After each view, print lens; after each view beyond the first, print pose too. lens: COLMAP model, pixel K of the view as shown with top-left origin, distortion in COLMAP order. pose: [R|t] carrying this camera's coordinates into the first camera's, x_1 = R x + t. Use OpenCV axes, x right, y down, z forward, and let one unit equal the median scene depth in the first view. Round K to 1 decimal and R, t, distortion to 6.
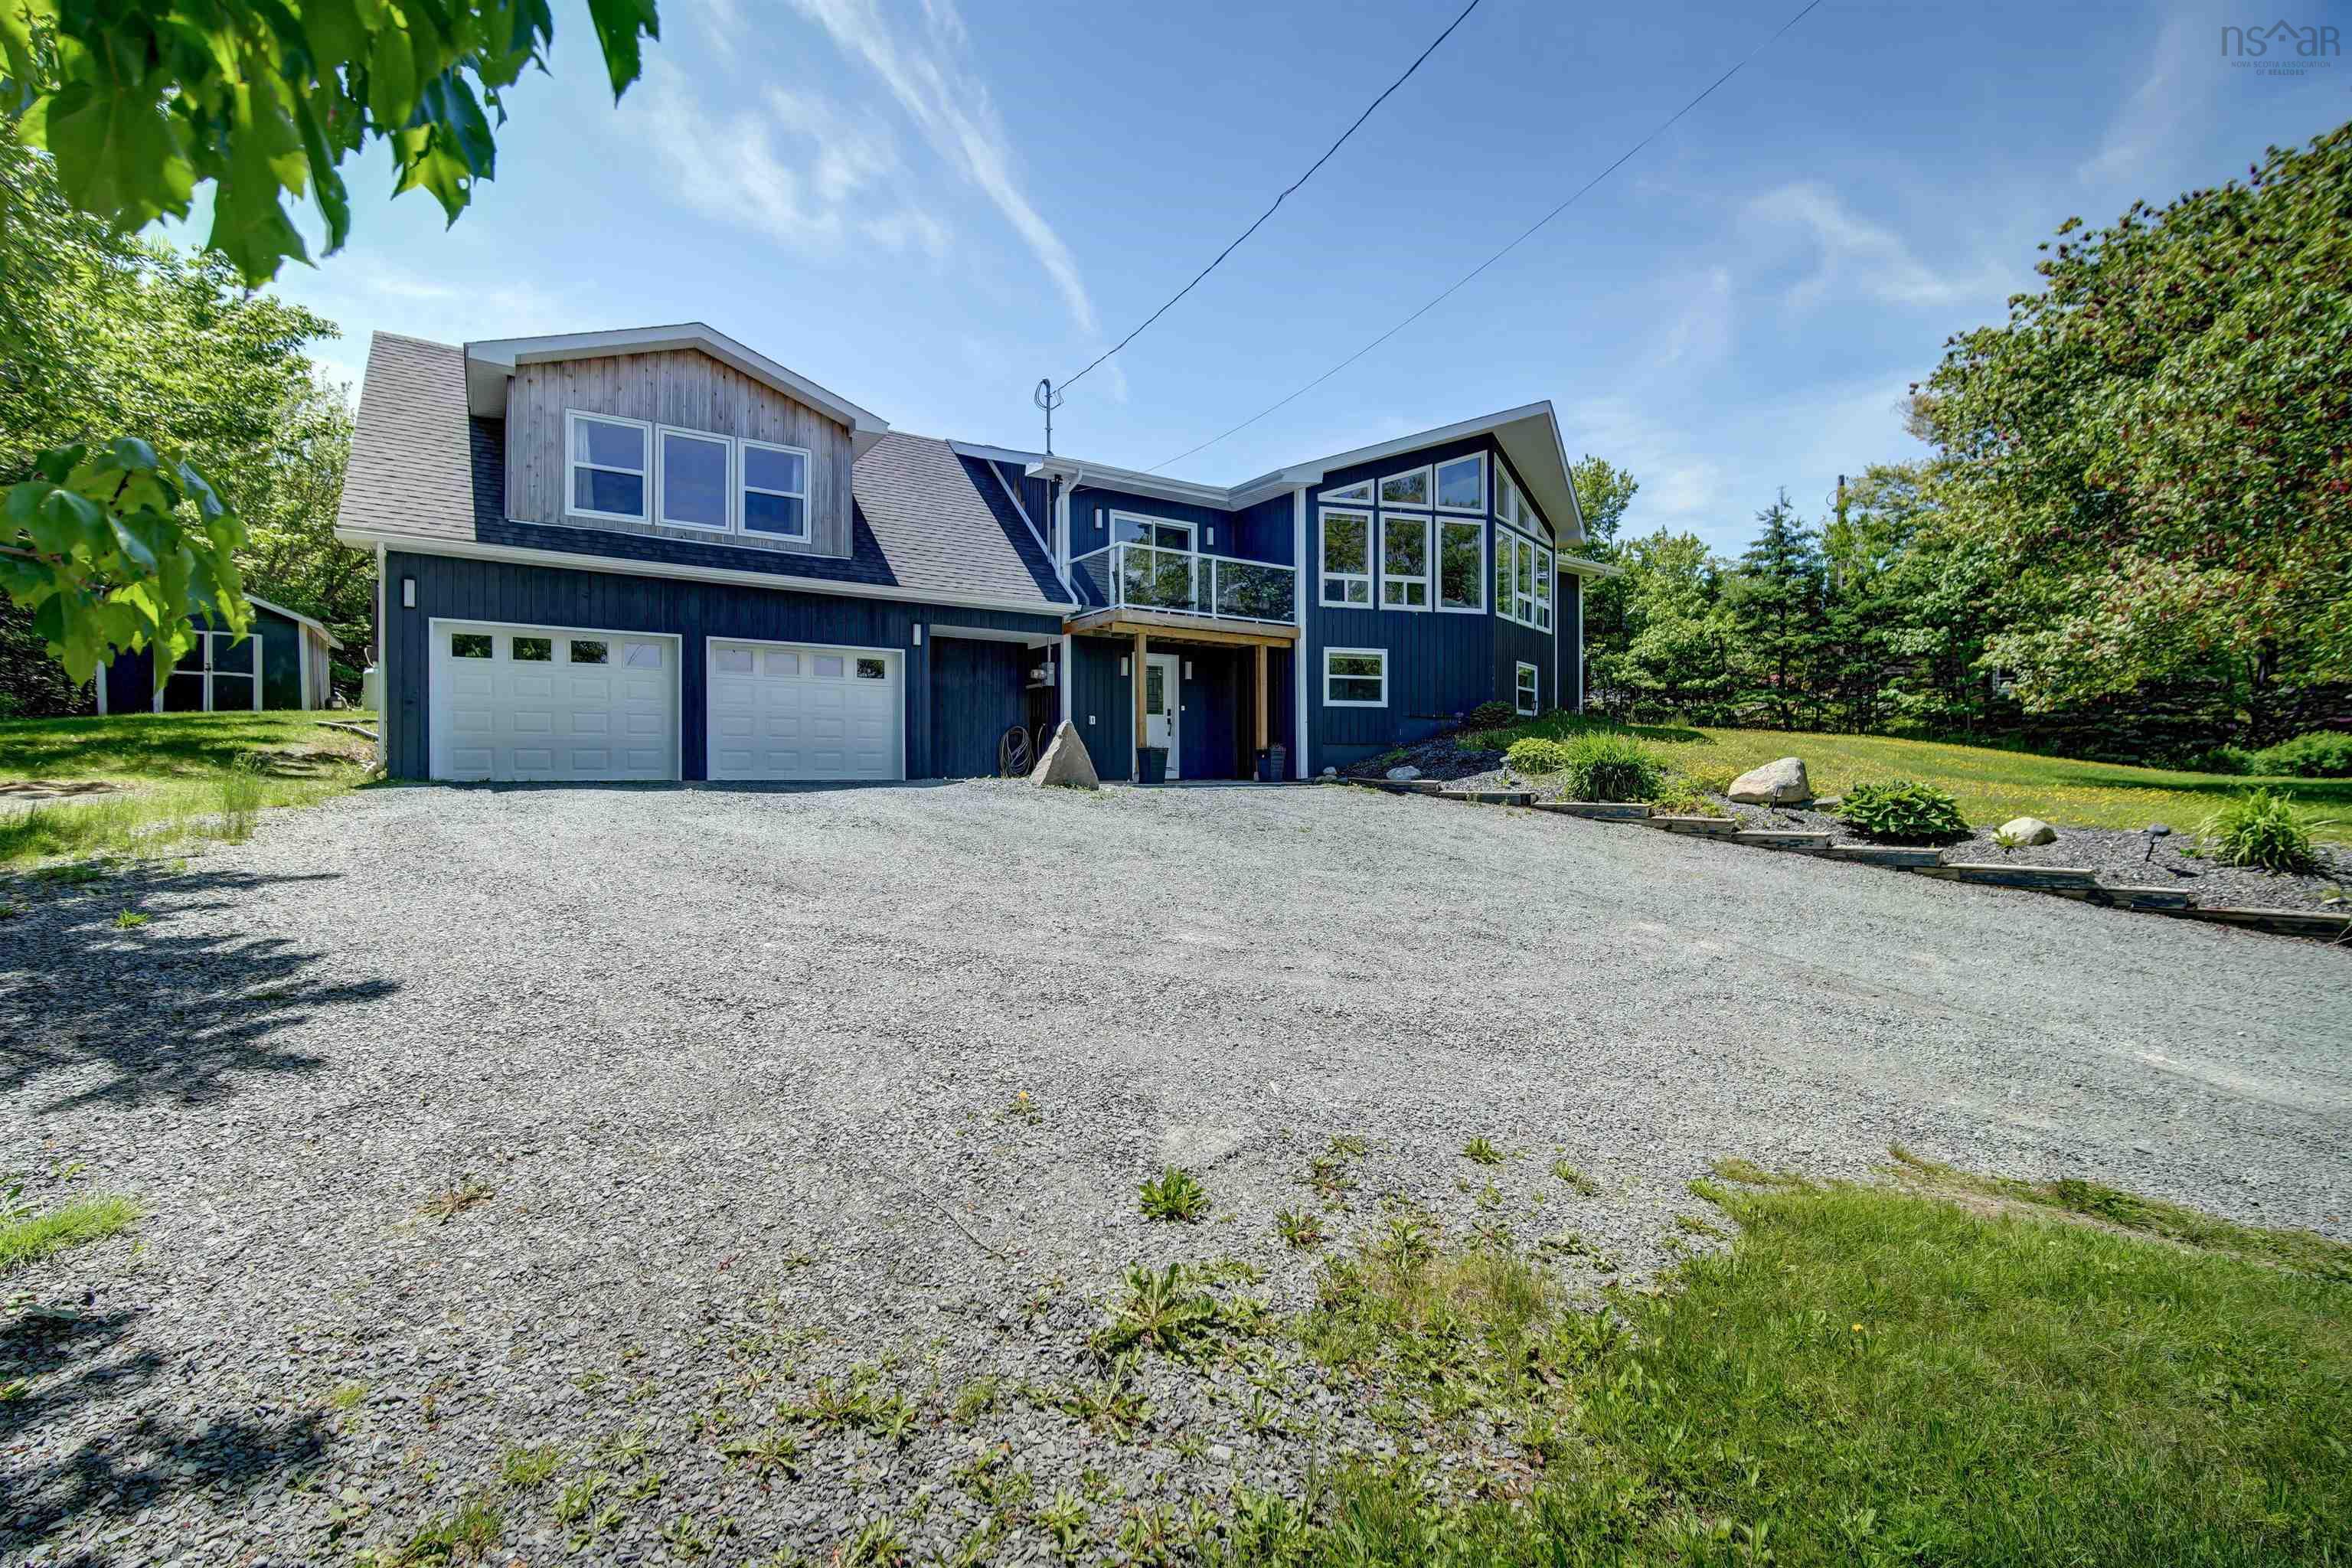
lens RADIAL K [[1014.6, 0, 1174.6], [0, 1014.6, 770.4], [0, 0, 1]] dist [-0.009932, -0.000199]
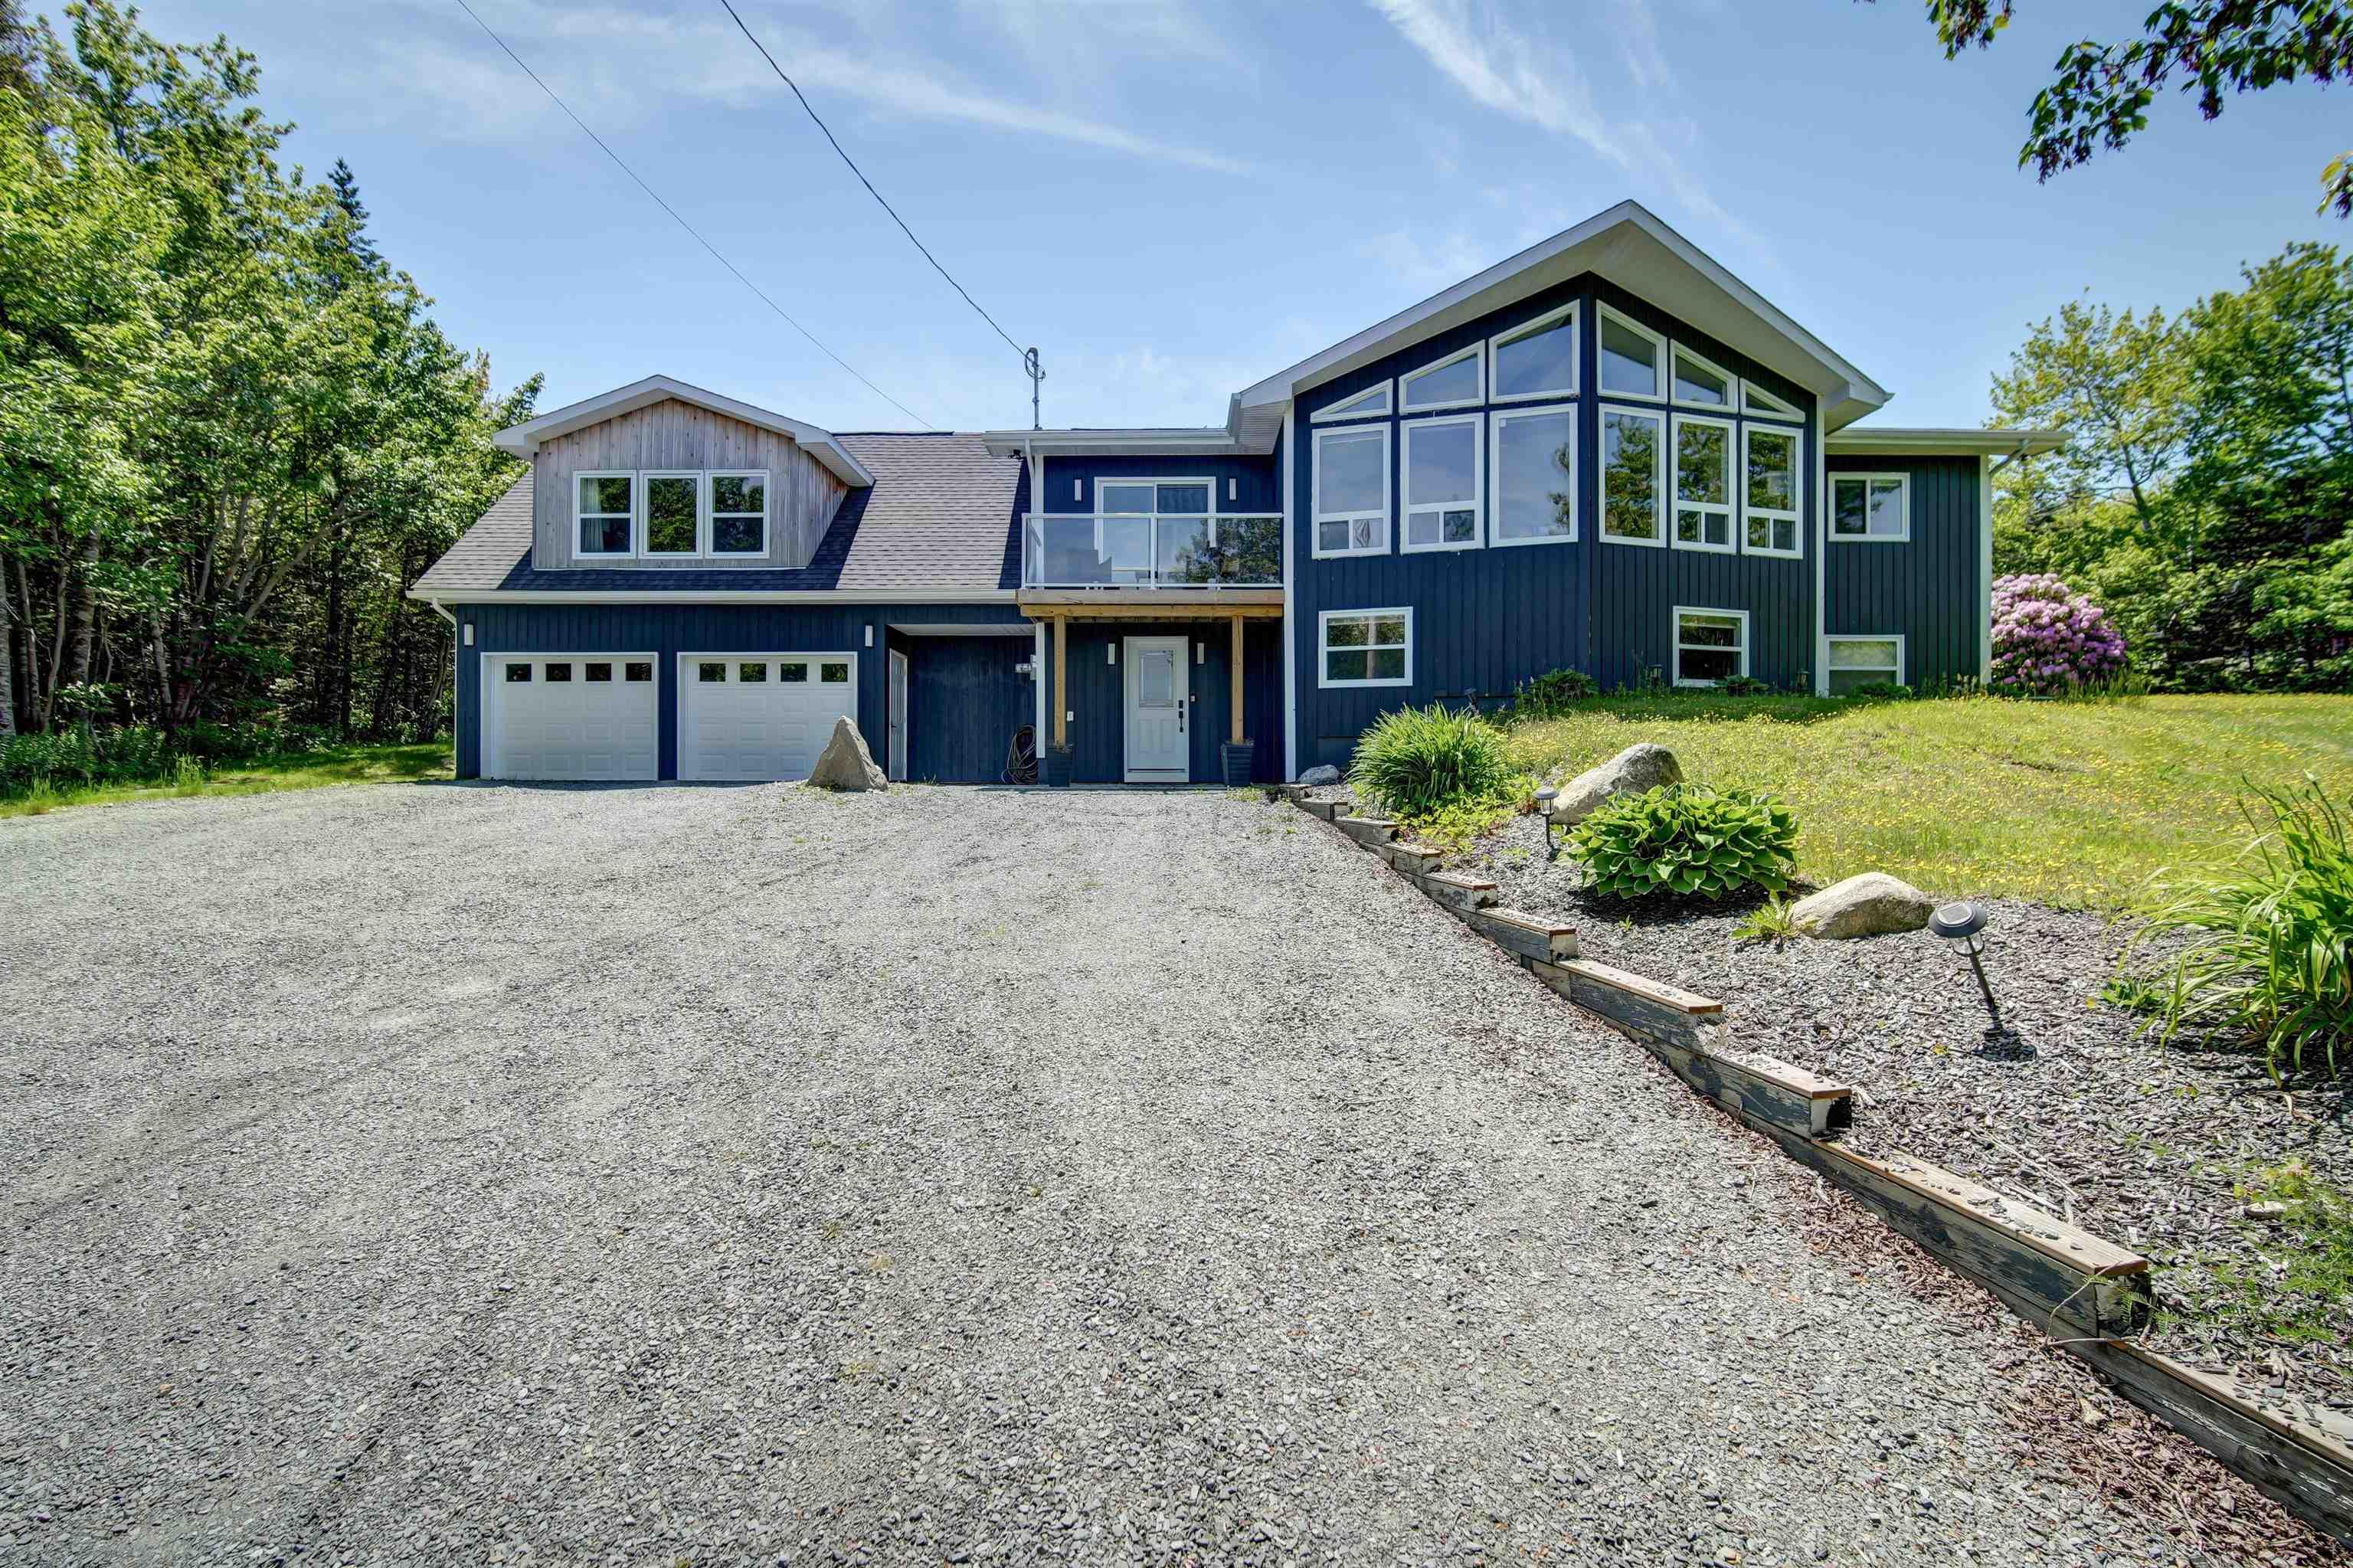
lens RADIAL K [[1051.7, 0, 1149.1], [0, 1051.7, 778.0], [0, 0, 1]] dist [-0.010418, 0.000744]
pose [[0.818486, 0.000896, -0.574526, 0.525334], [-0.001675, 0.999998, -0.000827, 0.005861], [0.574525, 0.001639, 0.818486, 0.288150]]
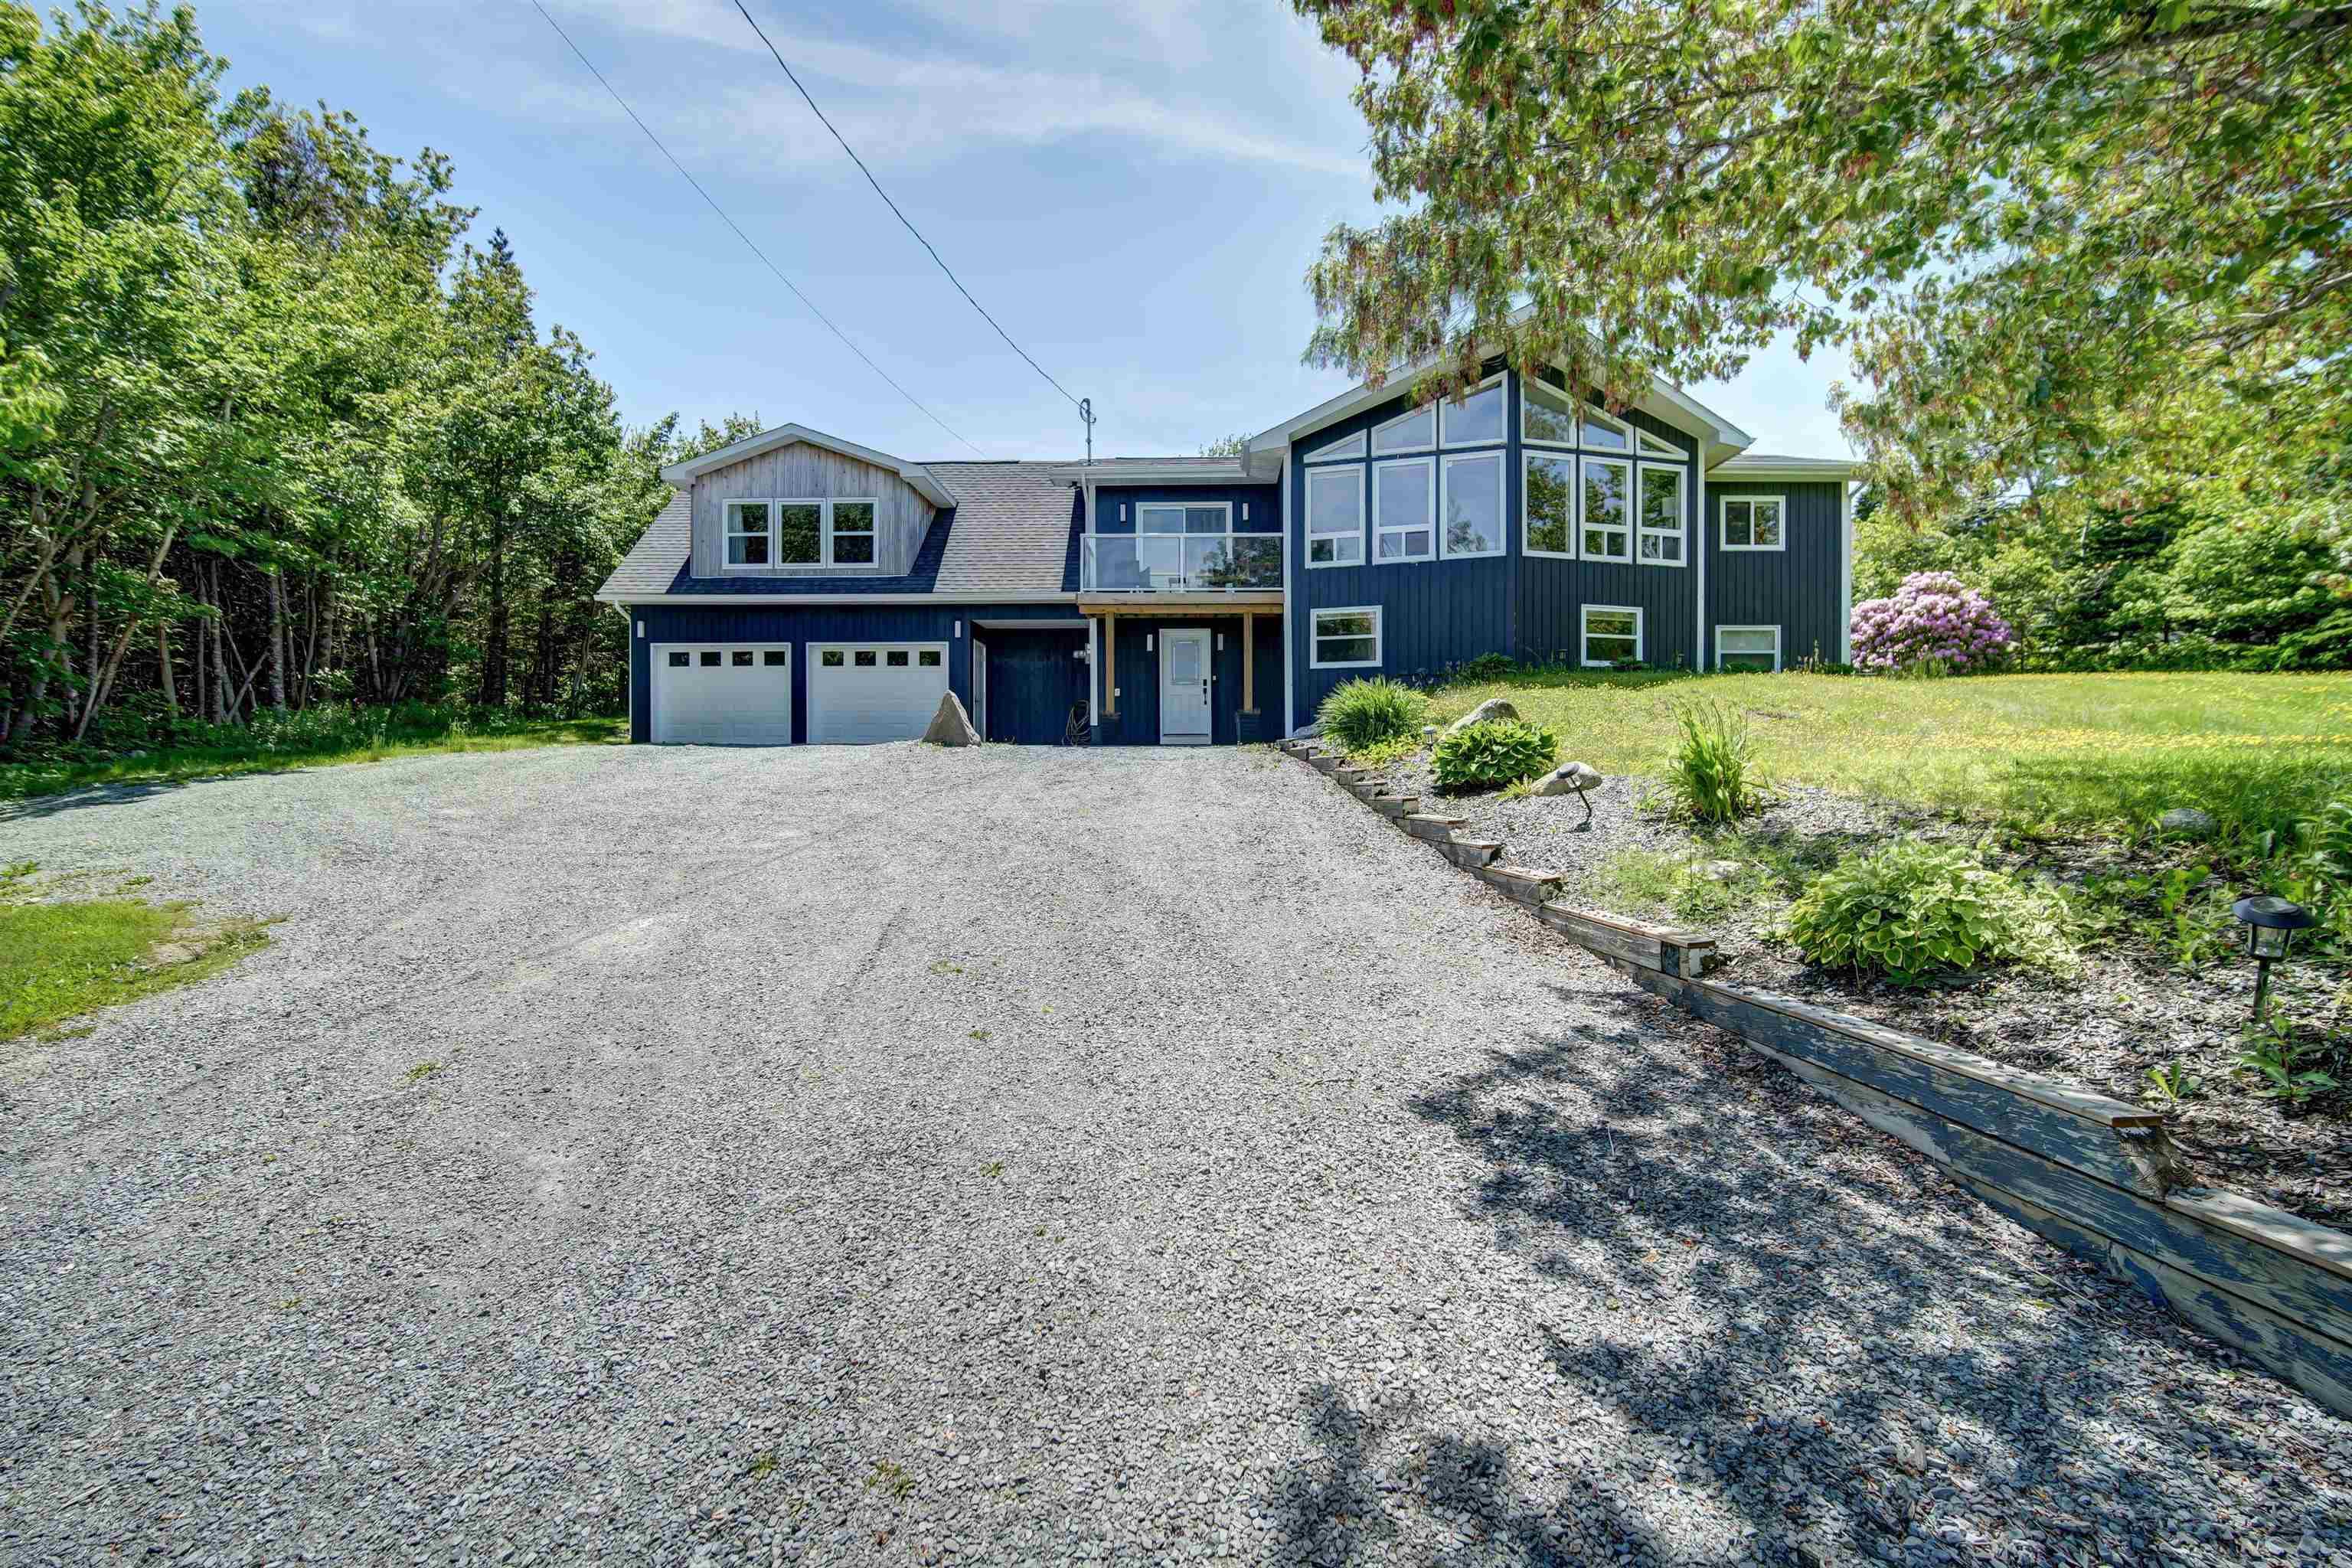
lens RADIAL K [[1014.6, 0, 1174.6], [0, 1014.6, 770.4], [0, 0, 1]] dist [-0.009932, -0.000199]
pose [[0.813580, 0.003208, -0.581445, 0.648816], [0.001008, 0.999976, 0.006927, 0.030866], [0.581453, -0.006221, 0.813556, 0.119039]]
